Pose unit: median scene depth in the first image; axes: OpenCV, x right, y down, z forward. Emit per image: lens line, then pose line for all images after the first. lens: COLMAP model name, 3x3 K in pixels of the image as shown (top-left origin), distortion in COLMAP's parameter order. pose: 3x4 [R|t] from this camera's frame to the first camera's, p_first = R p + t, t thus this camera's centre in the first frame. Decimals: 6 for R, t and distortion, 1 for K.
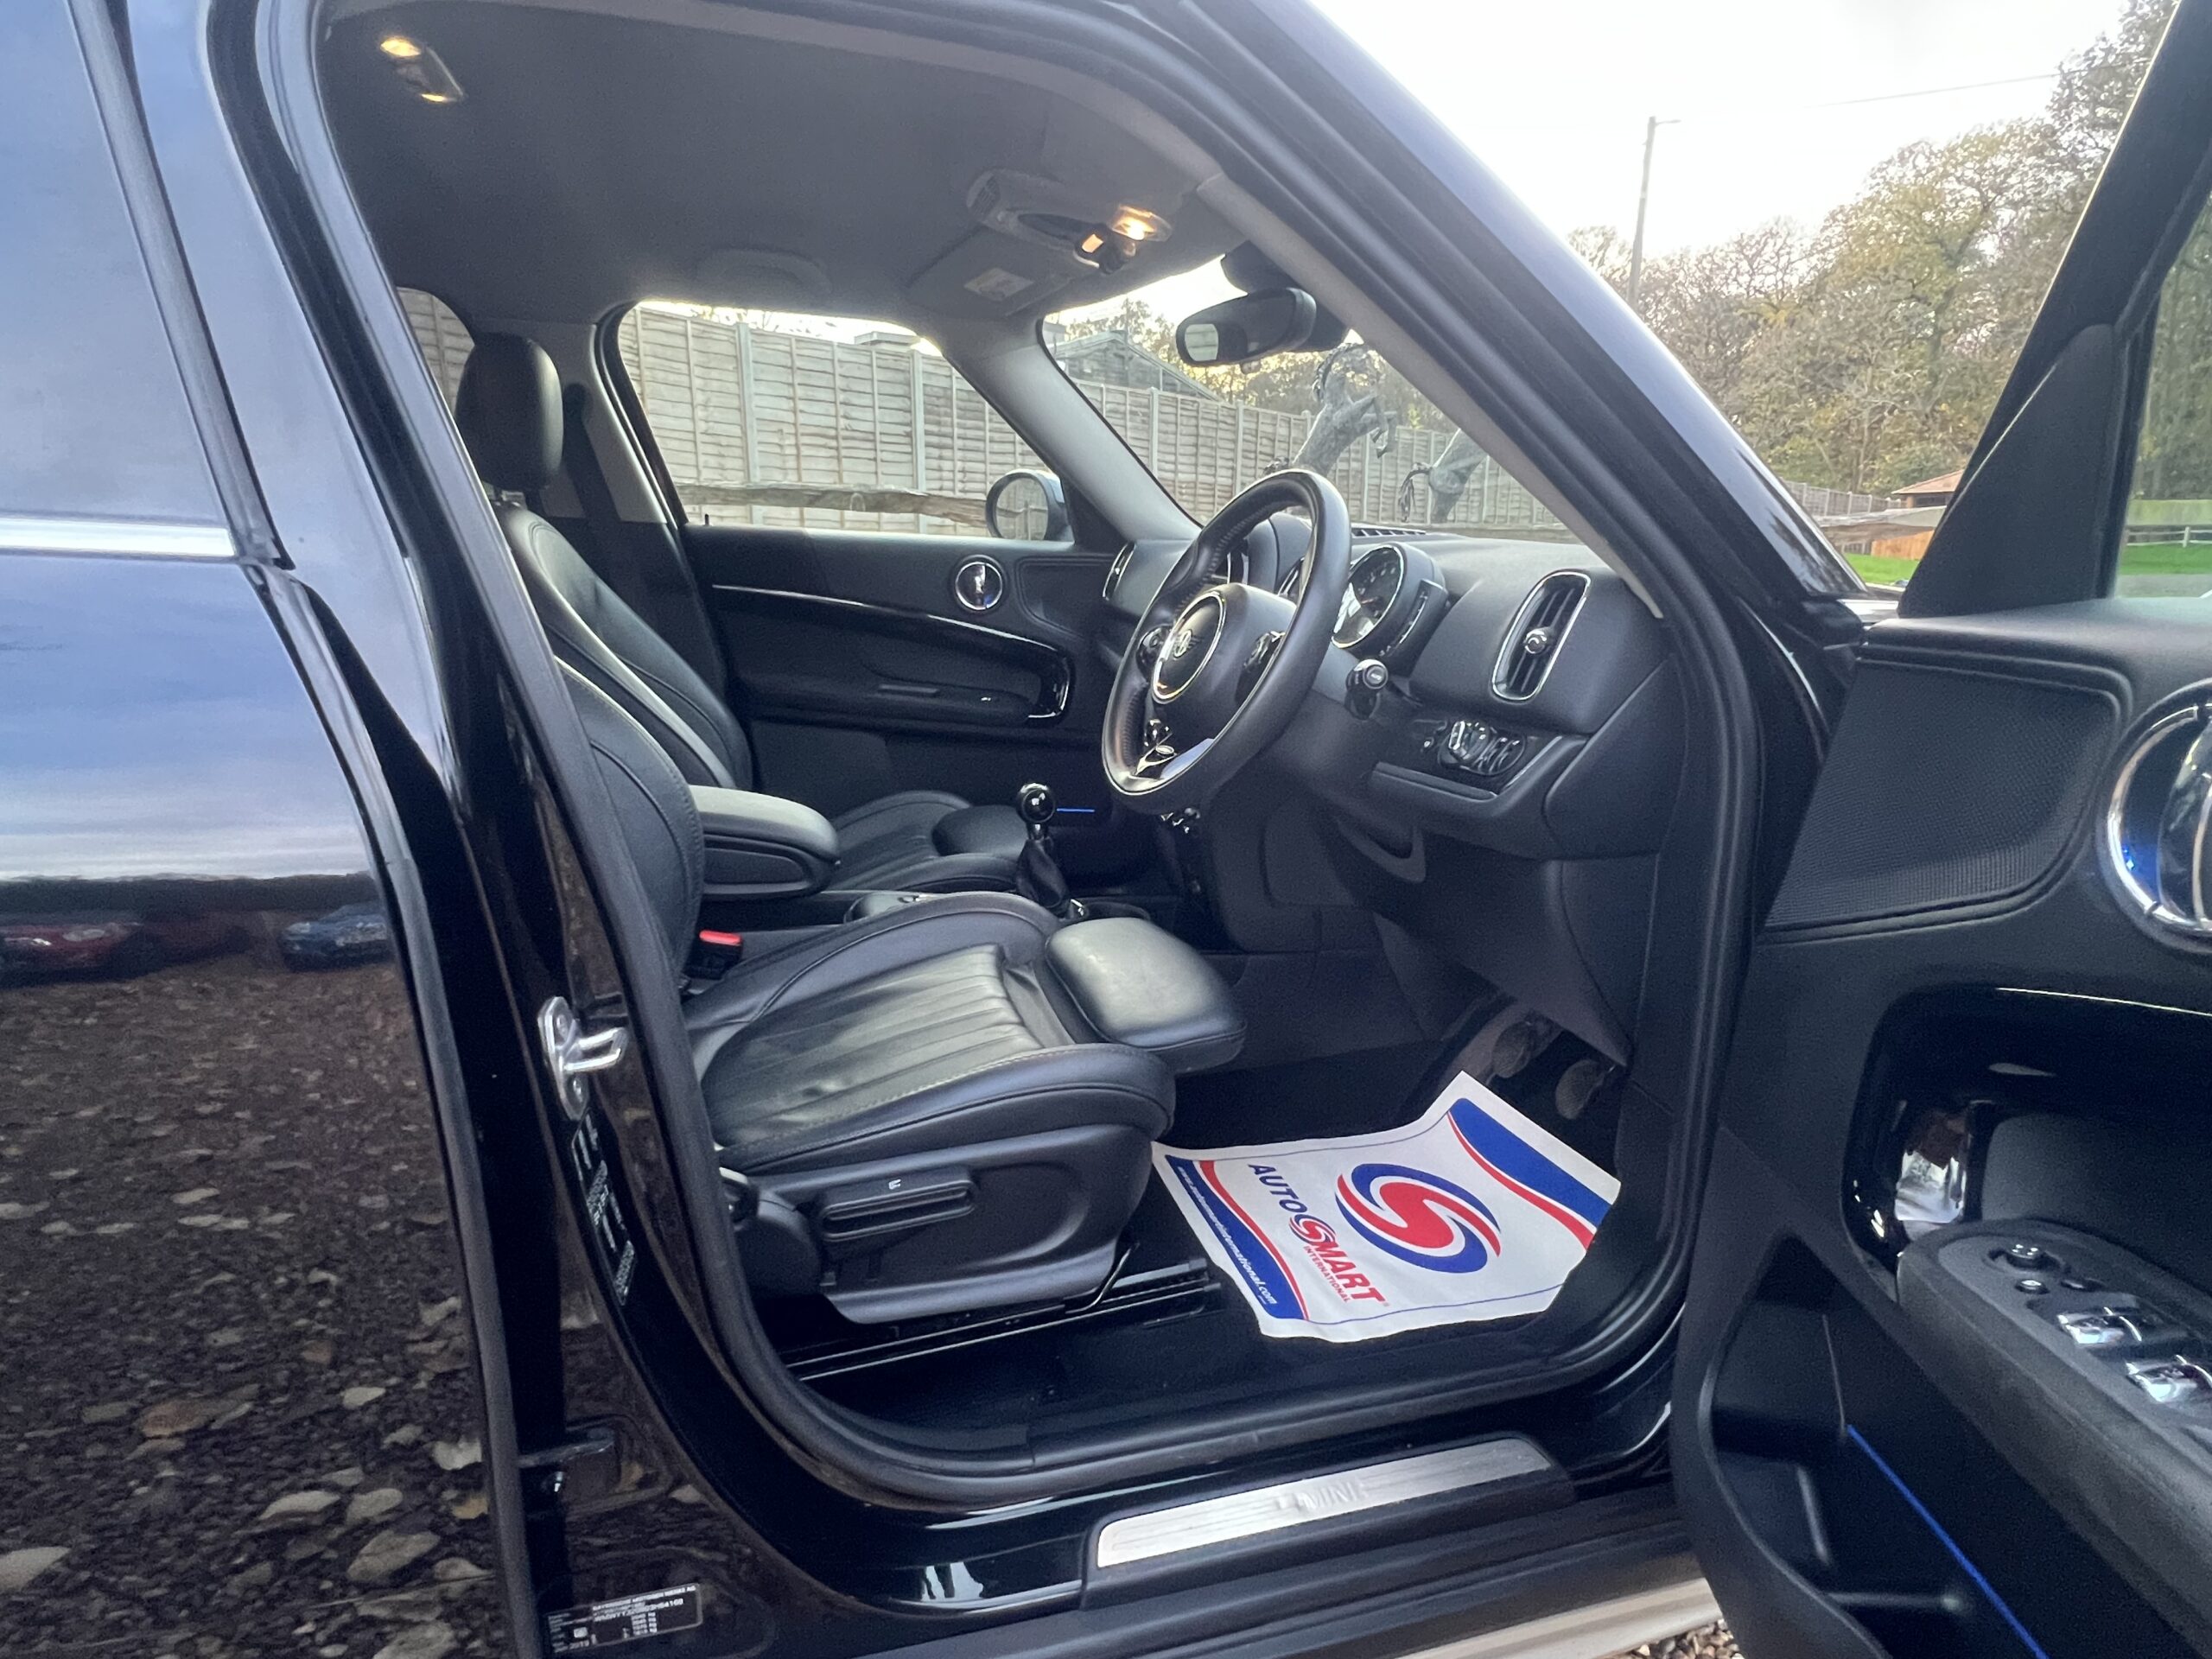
lens RADIAL K [[1151.7, 0, 1106.0], [0, 1151.7, 829.5], [0, 0, 1]] dist [0.000211, -0.000719]
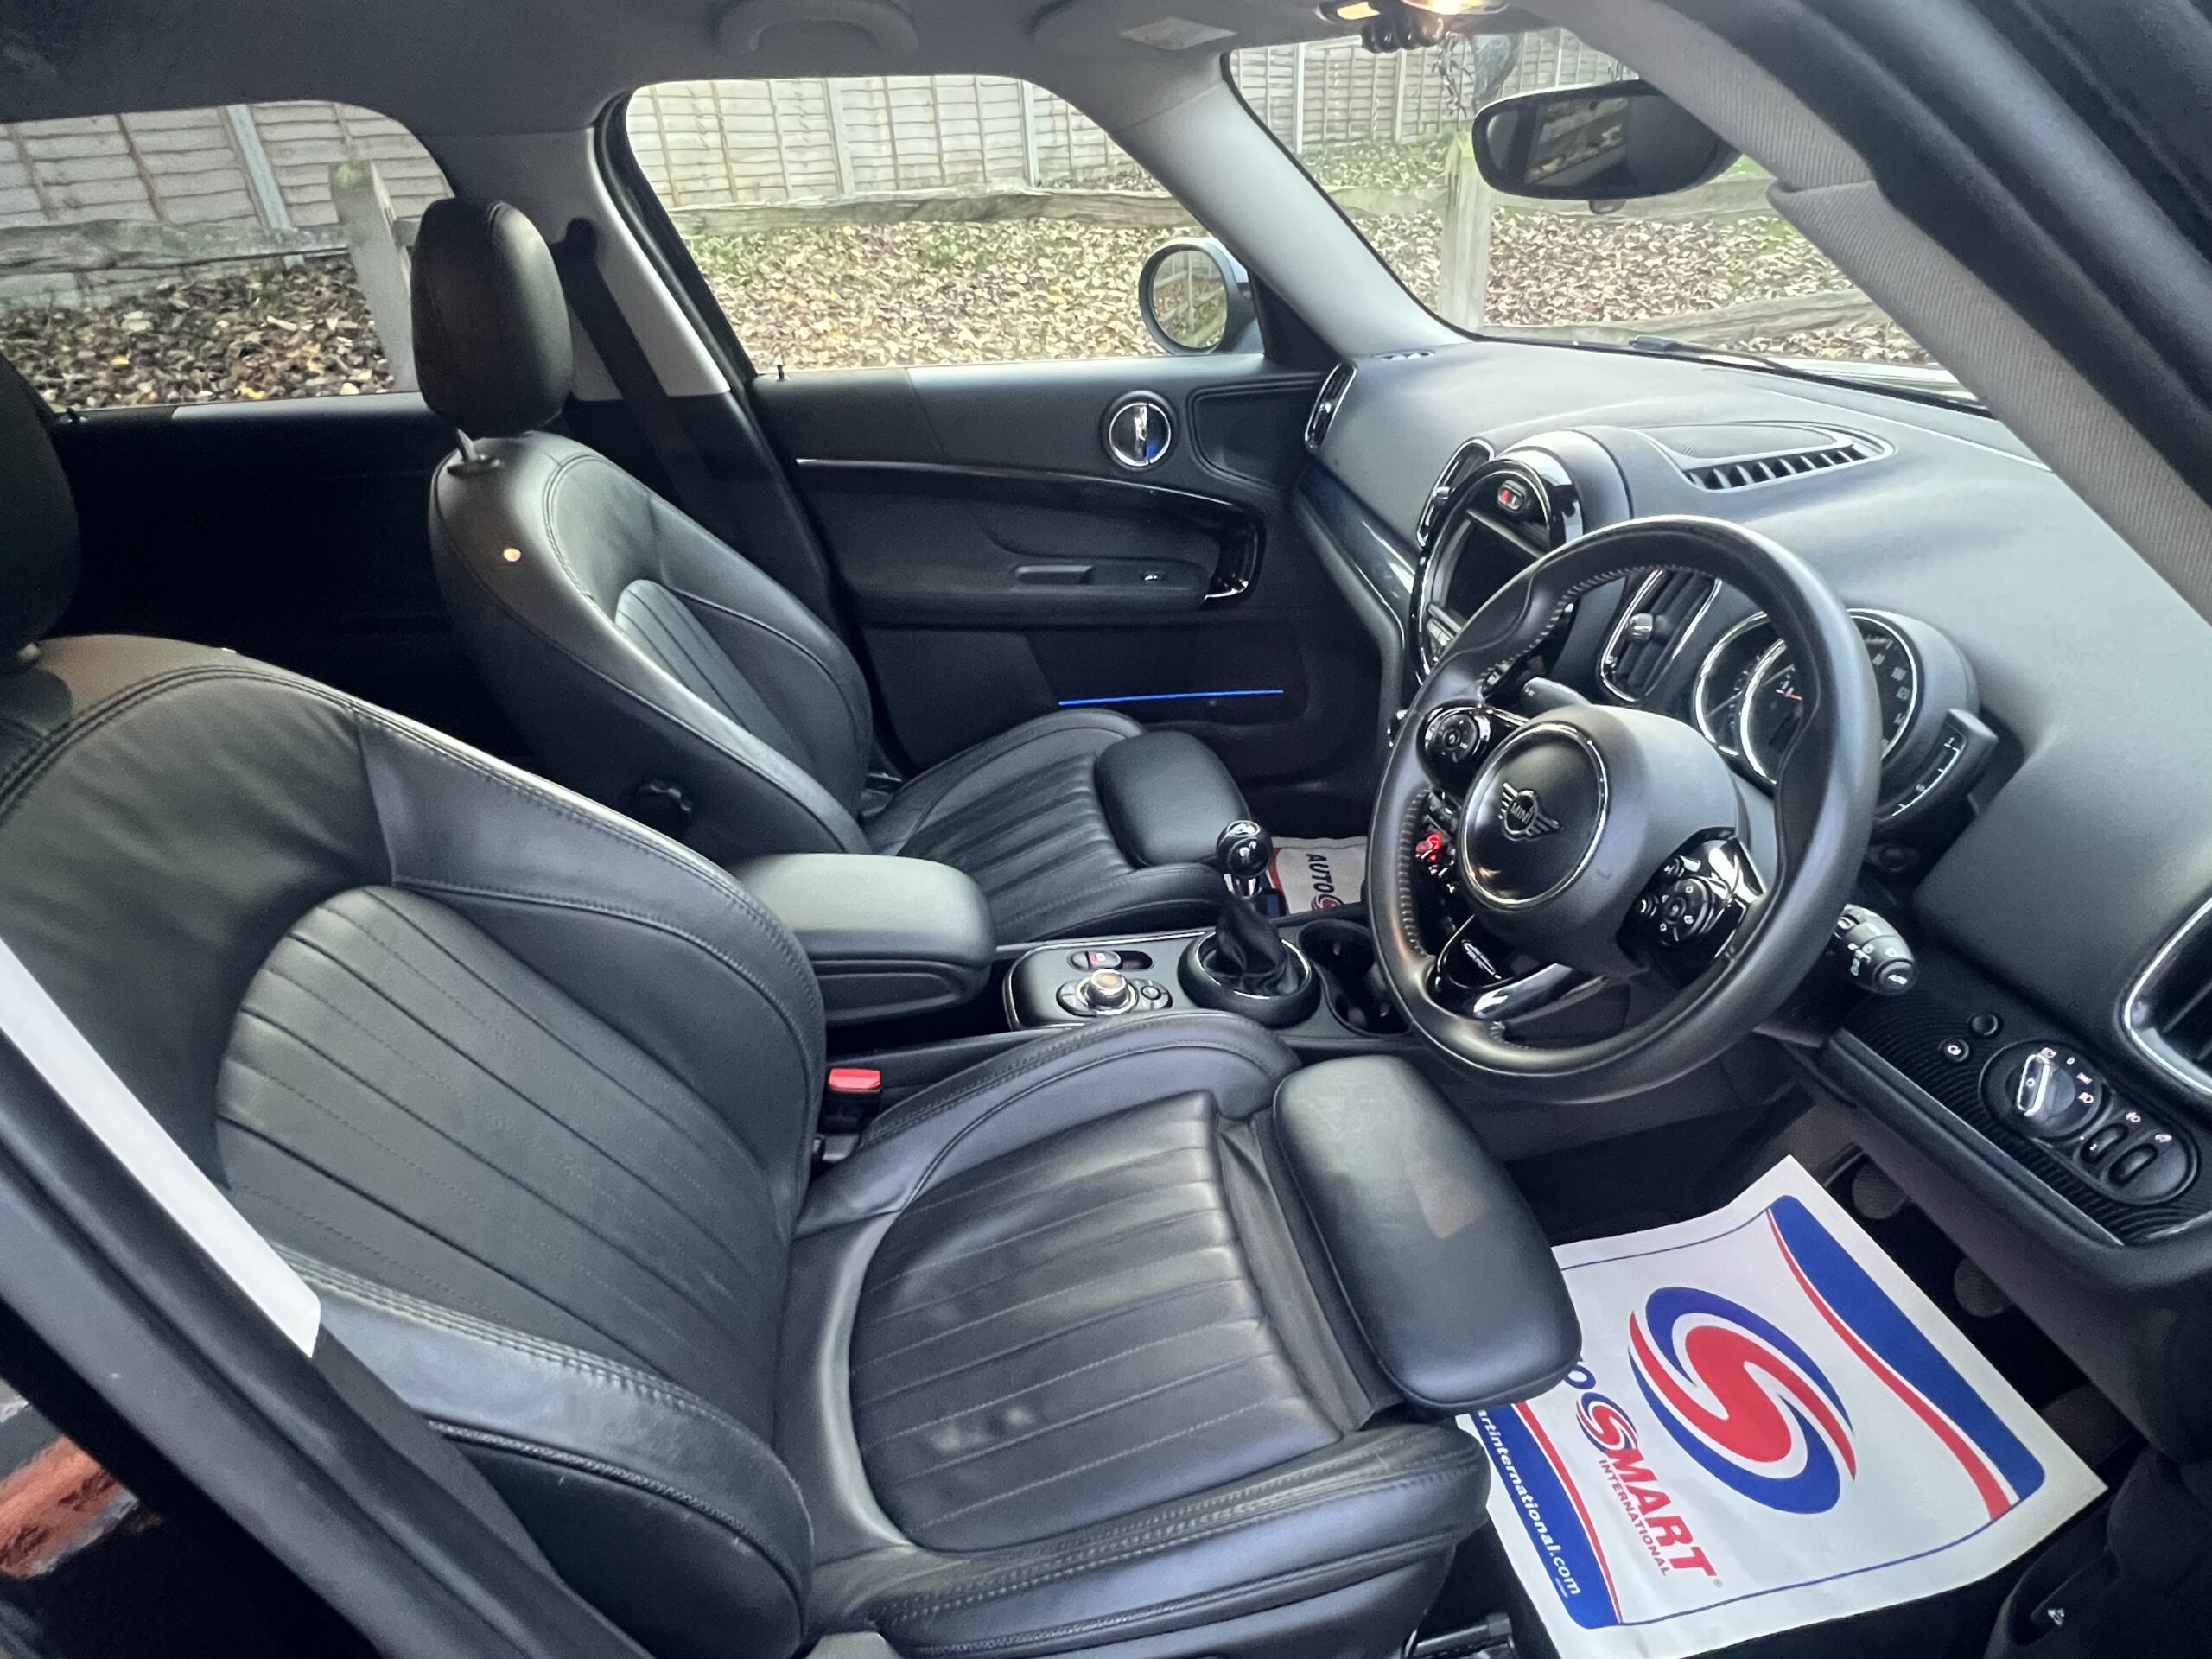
lens RADIAL K [[1151.7, 0, 1106.0], [0, 1151.7, 829.5], [0, 0, 1]] dist [0.000211, -0.000719]
pose [[0.993454, -0.003195, -0.114184, -0.064554], [0.037331, 0.953801, 0.298111, -0.259836], [0.107956, -0.300422, 0.947677, 0.280833]]
